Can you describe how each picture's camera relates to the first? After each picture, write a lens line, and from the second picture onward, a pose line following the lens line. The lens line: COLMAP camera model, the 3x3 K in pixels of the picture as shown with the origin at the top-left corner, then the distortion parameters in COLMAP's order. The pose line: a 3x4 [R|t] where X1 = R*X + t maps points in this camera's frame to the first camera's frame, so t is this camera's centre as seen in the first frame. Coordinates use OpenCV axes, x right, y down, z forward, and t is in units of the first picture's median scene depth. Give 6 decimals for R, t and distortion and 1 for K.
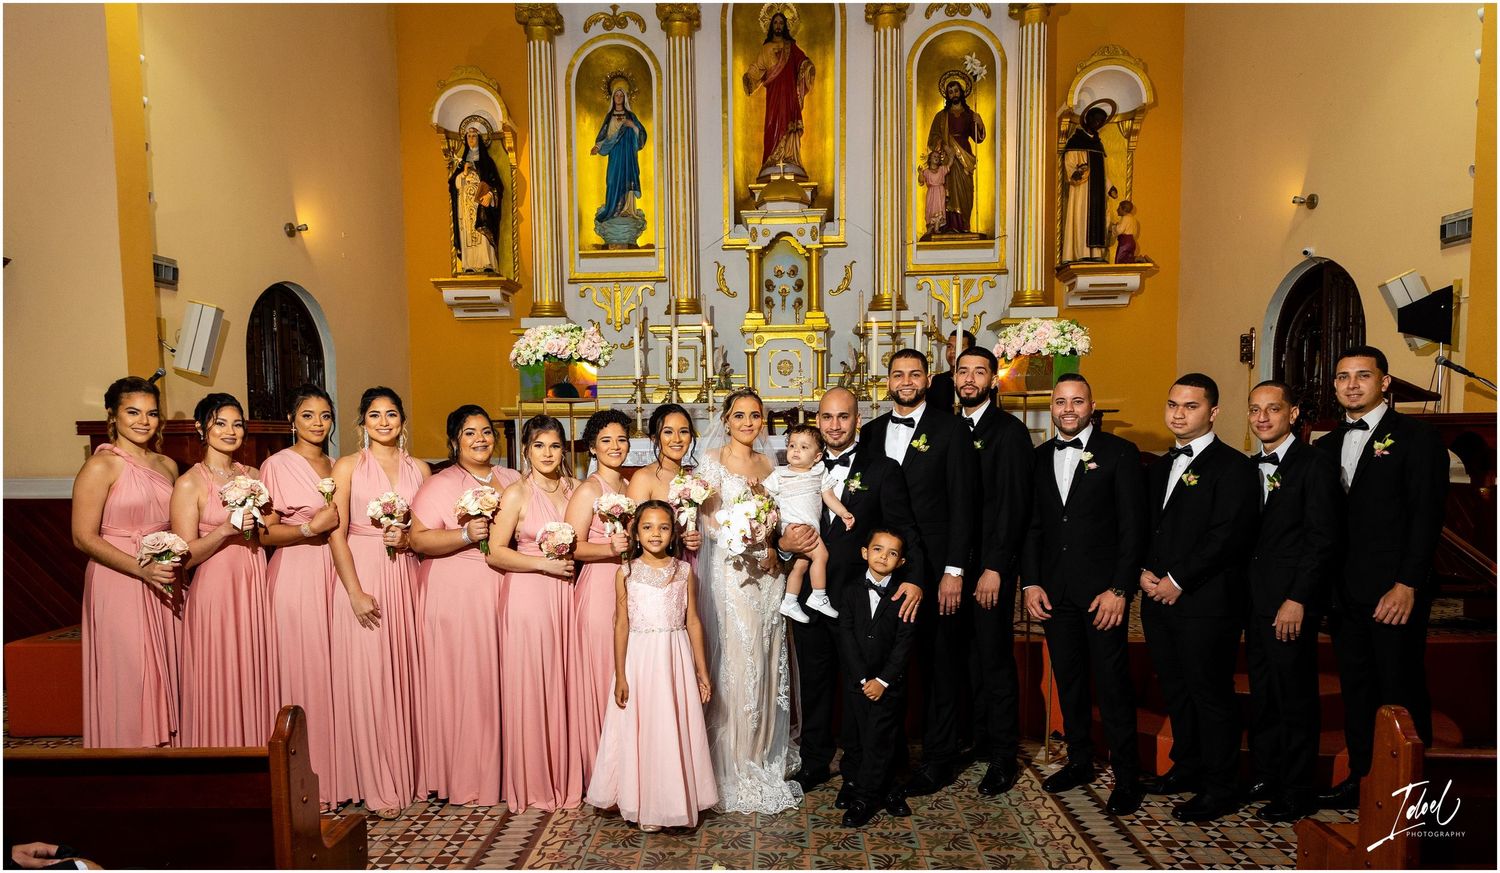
lens RADIAL K [[1018.2, 0, 727.7], [0, 1018.2, 514.0], [0, 0, 1]] dist [0.011121, 0.000801]
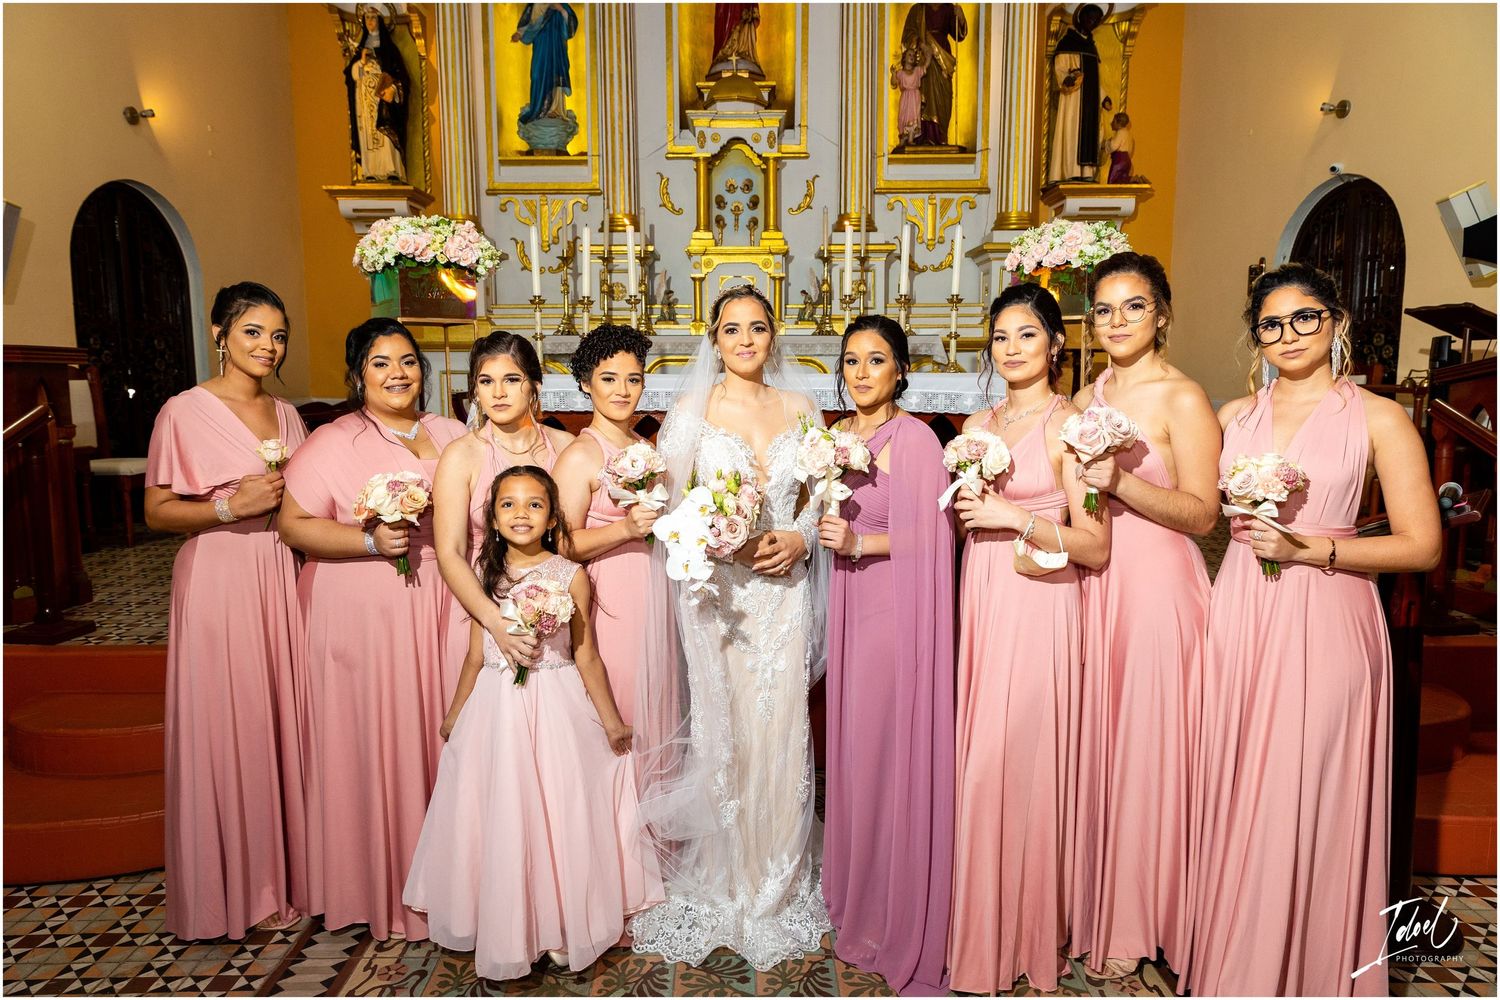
lens RADIAL K [[998.1, 0, 744.7], [0, 998.1, 505.2], [0, 0, 1]] dist [0.009068, -0.002108]
pose [[0.998282, 0.001968, 0.058562, 0.012551], [-0.004945, 0.998701, 0.050720, -0.008533], [-0.058386, -0.050922, 0.996994, 0.134572]]
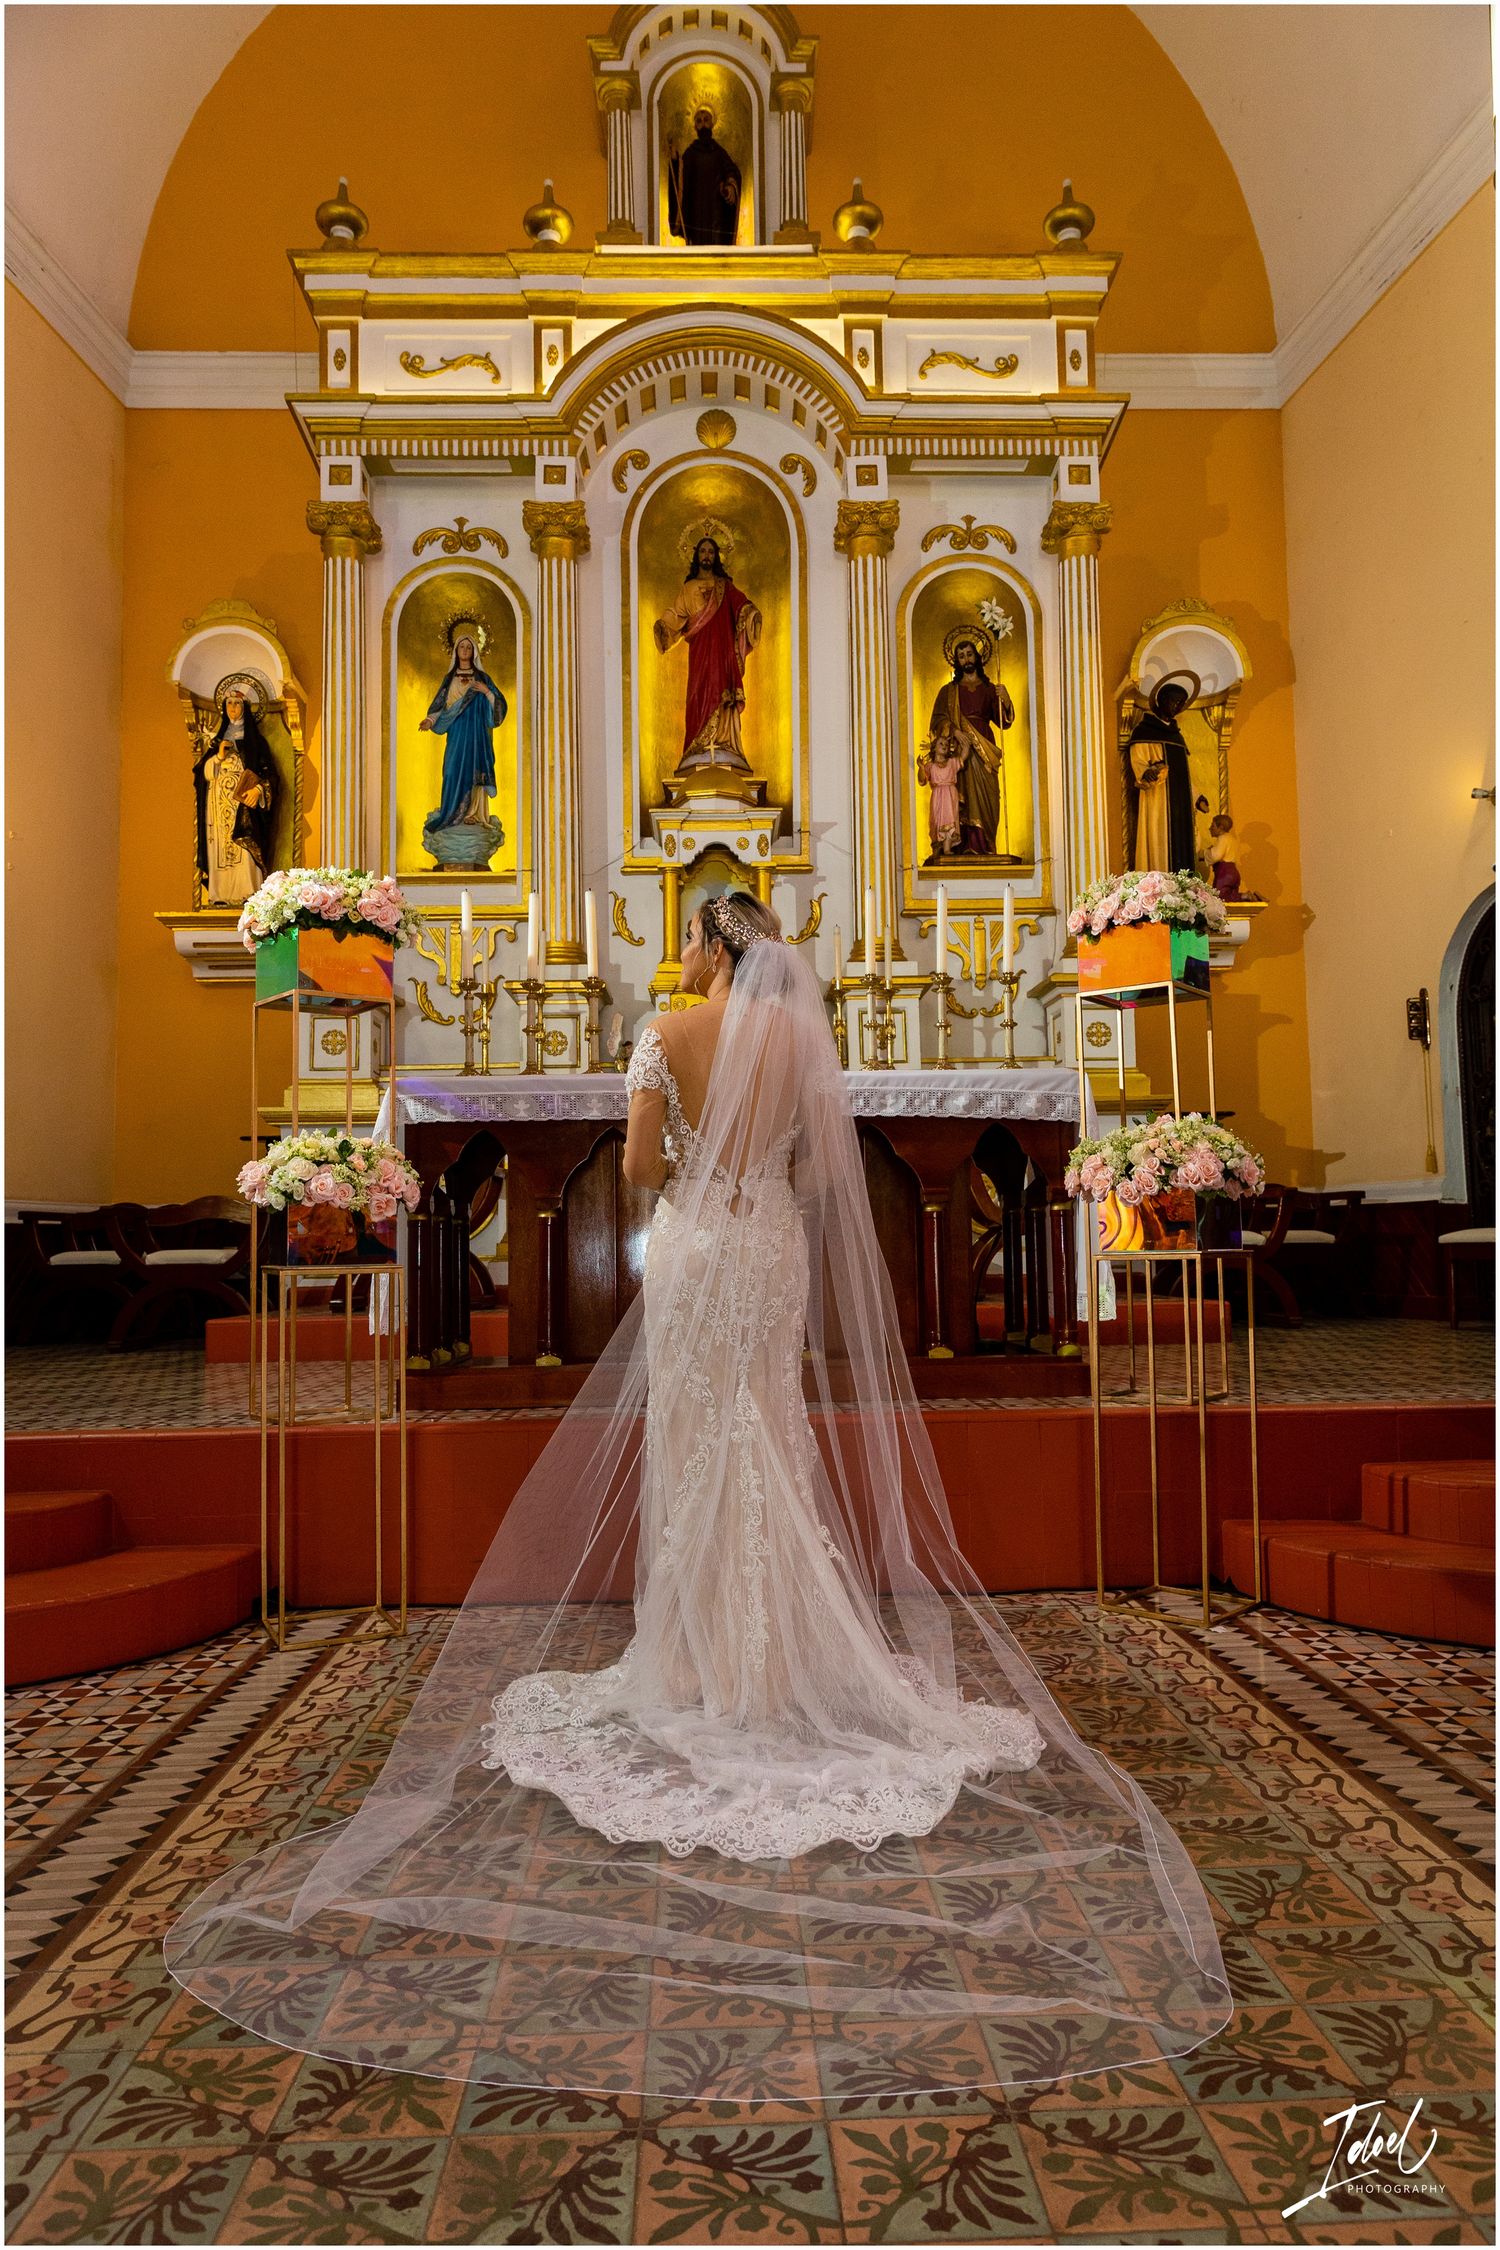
lens RADIAL K [[1484.7, 0, 762.9], [0, 1484.7, 1121.0], [0, 0, 1]] dist [0.009627, -0.005079]
pose [[0.996385, 0.002454, 0.084914, 0.004153], [0.011126, 0.987203, -0.159078, 0.046813], [-0.084217, 0.159448, 0.983608, 0.089995]]
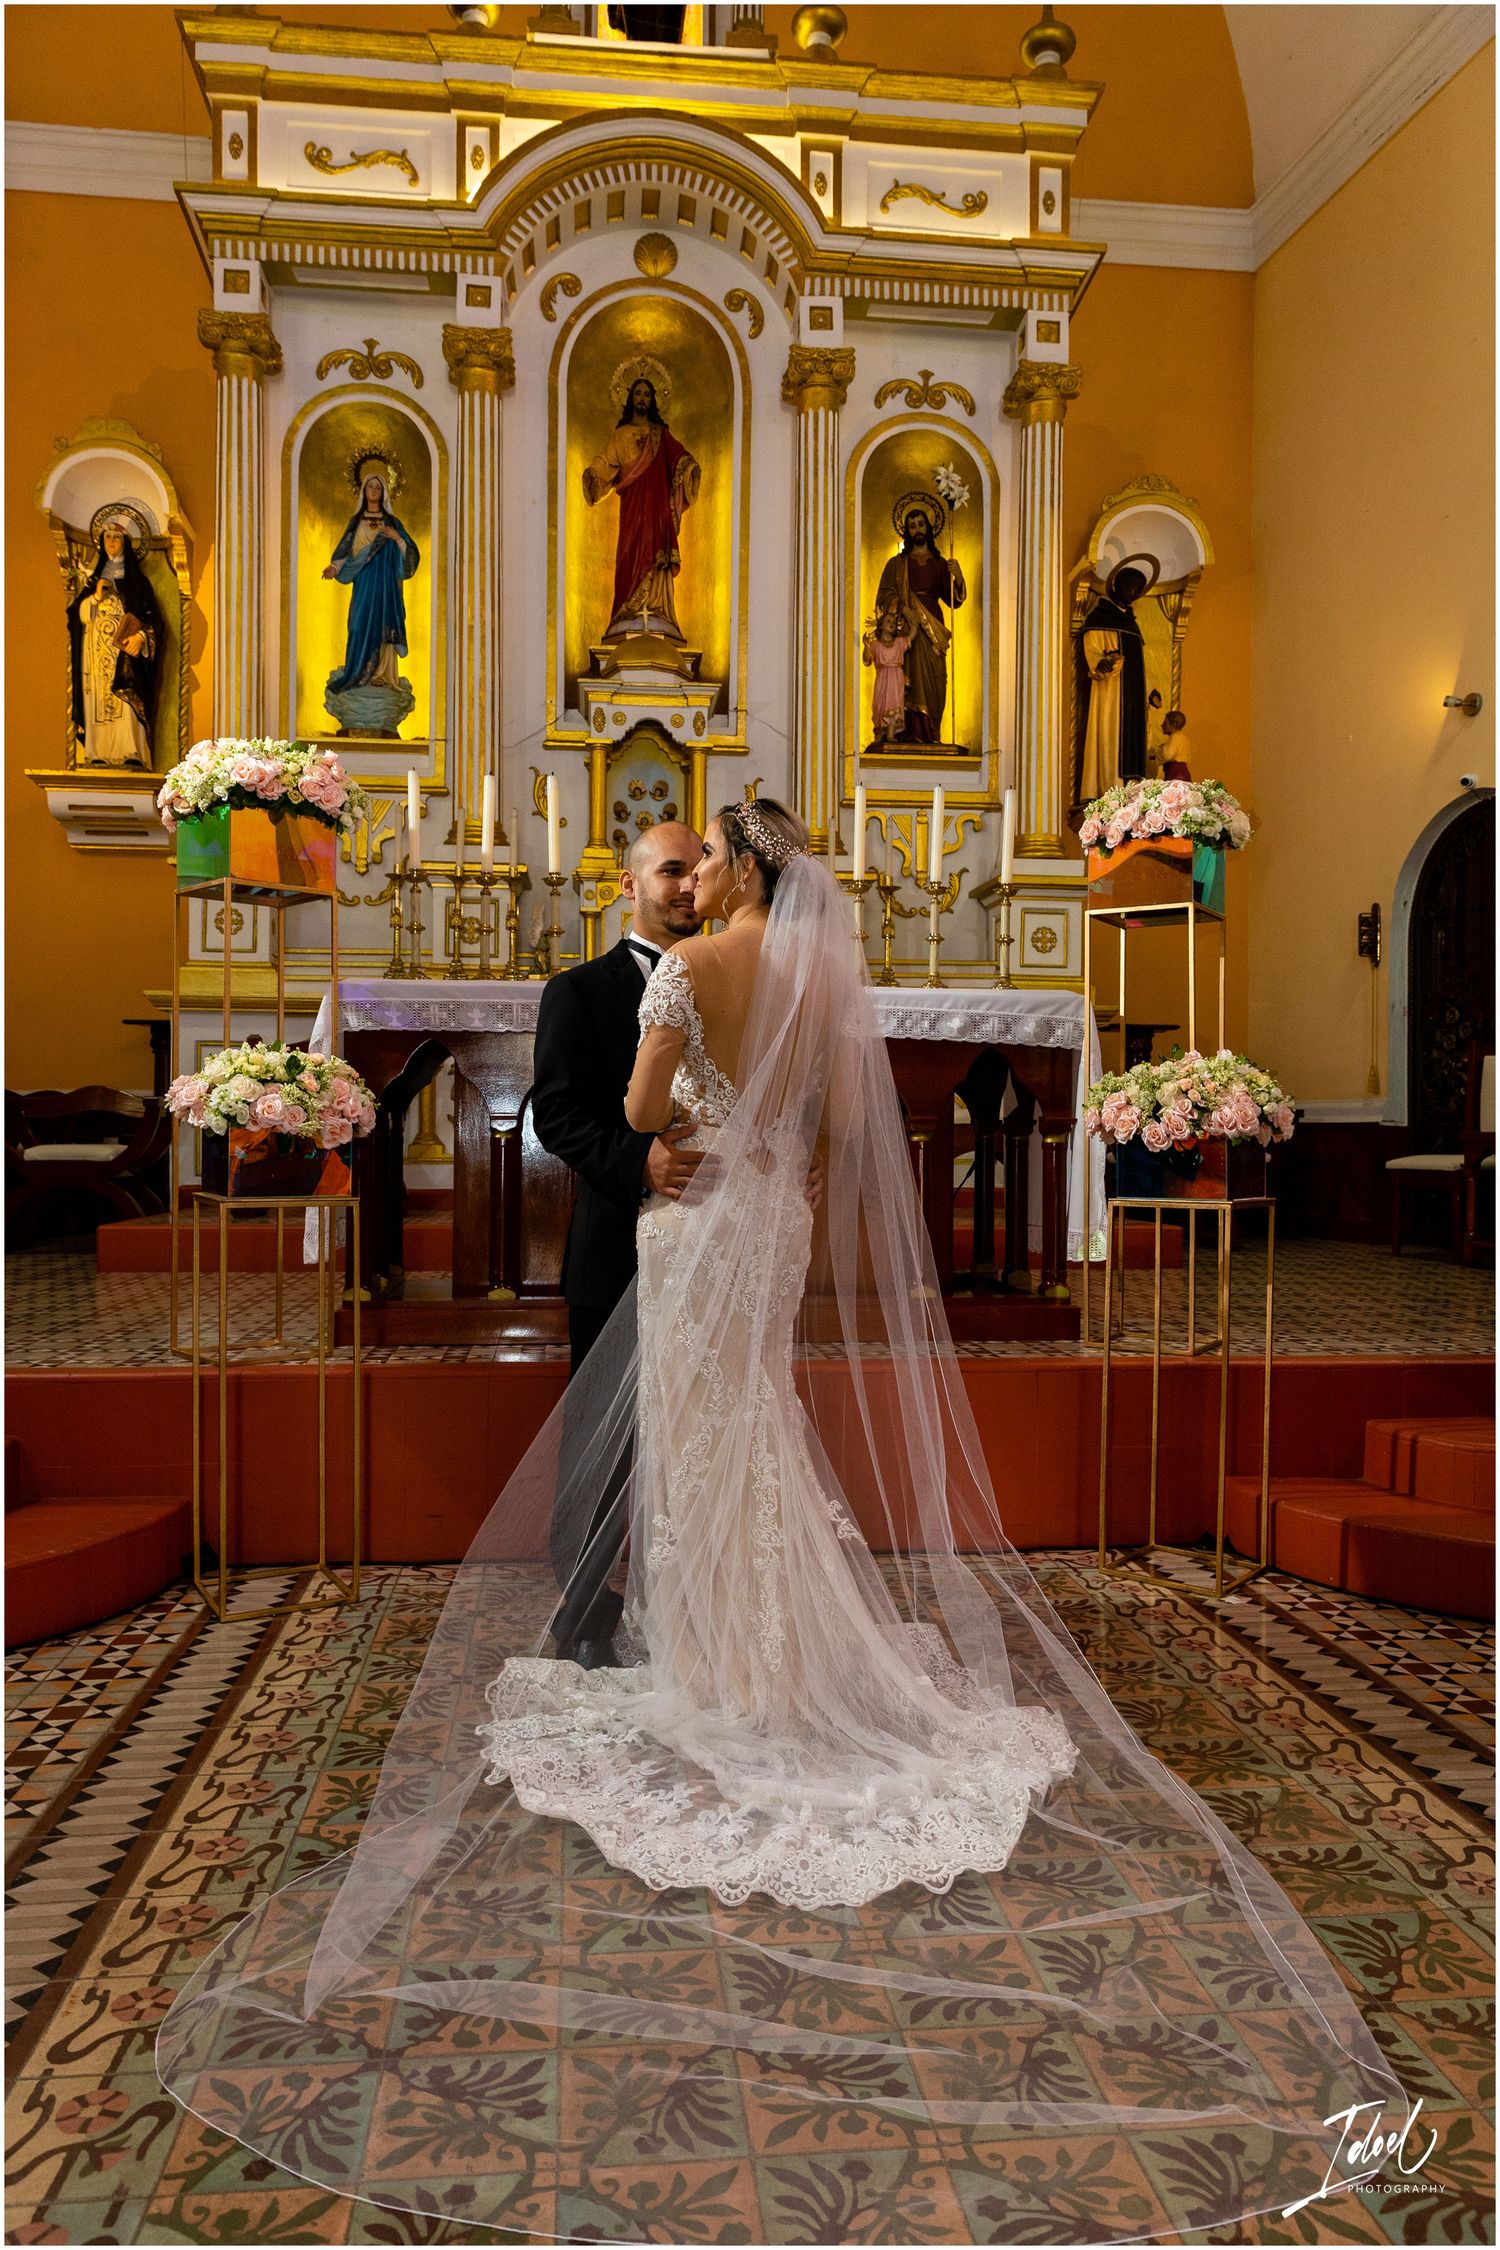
lens RADIAL K [[1511.5, 0, 744.6], [0, 1511.5, 1121.4], [0, 0, 1]] dist [0.011527, -0.004950]
pose [[0.987903, 0.020380, 0.153728, -0.020911], [-0.007817, 0.996611, -0.081888, 0.032332], [-0.154875, 0.079696, 0.984714, 0.121032]]
